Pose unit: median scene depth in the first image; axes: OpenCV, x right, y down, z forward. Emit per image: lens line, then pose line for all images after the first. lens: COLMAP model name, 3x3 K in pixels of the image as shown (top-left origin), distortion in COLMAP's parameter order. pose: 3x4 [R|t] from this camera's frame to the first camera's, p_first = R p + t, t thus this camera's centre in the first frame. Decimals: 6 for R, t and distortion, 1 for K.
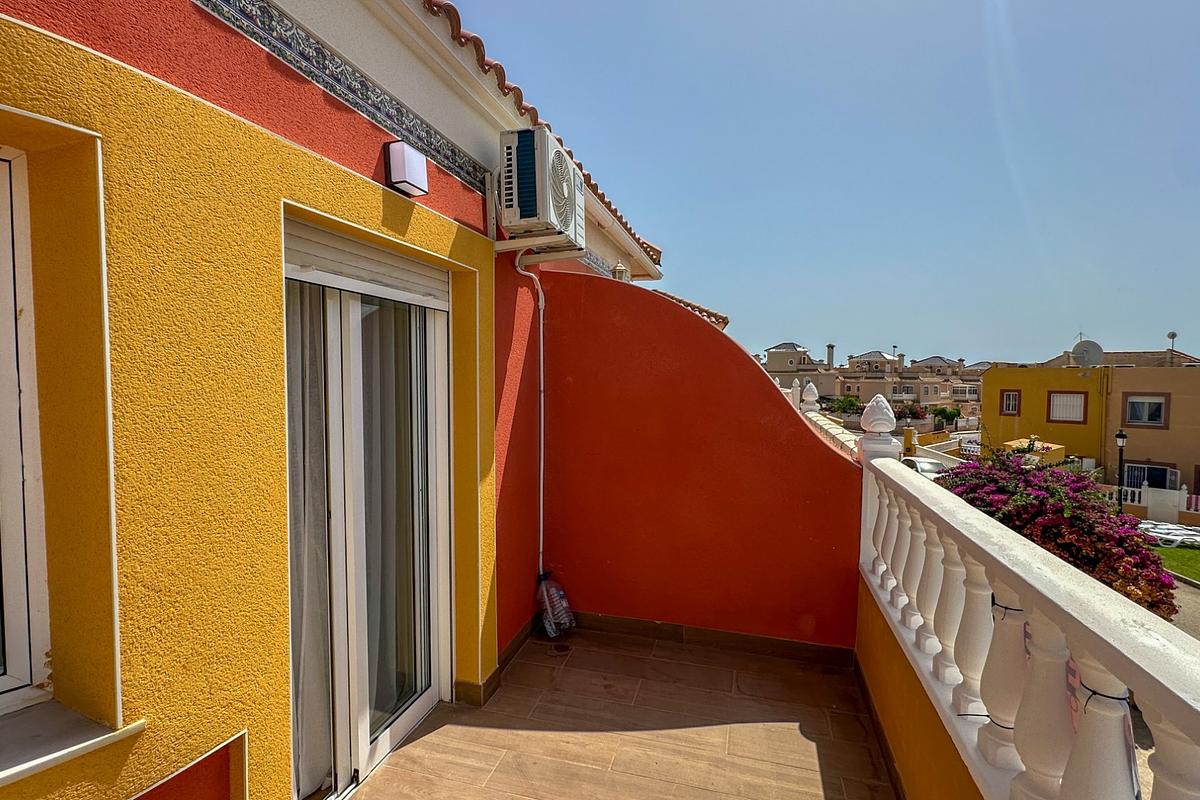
lens RADIAL K [[569.5, 0, 602.8], [0, 569.5, 395.8], [0, 0, 1]] dist [0.002158, -0.000386]
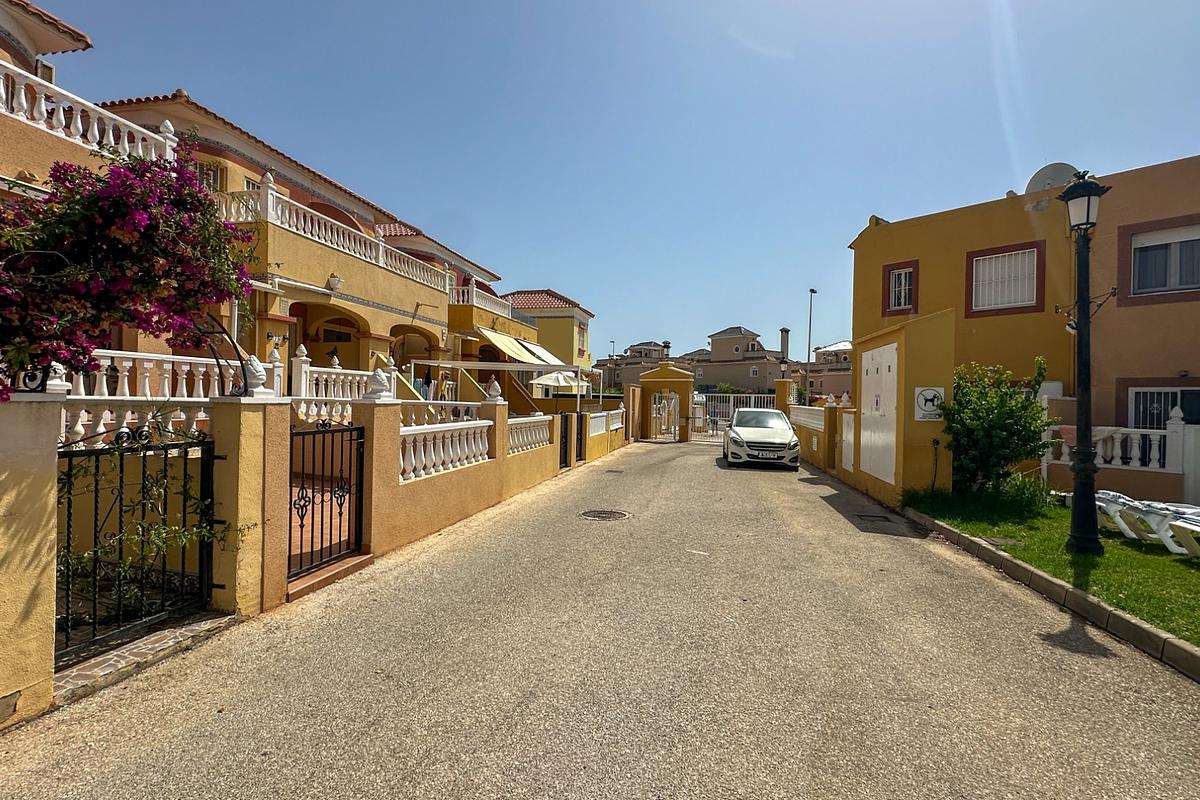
lens RADIAL K [[569.5, 0, 602.8], [0, 569.5, 395.8], [0, 0, 1]] dist [0.002158, -0.000386]
pose [[0.999331, 0.012919, -0.034206, 0.209644], [-0.014408, 0.998943, -0.043660, 0.059299], [0.033606, 0.044123, 0.998461, 0.218686]]
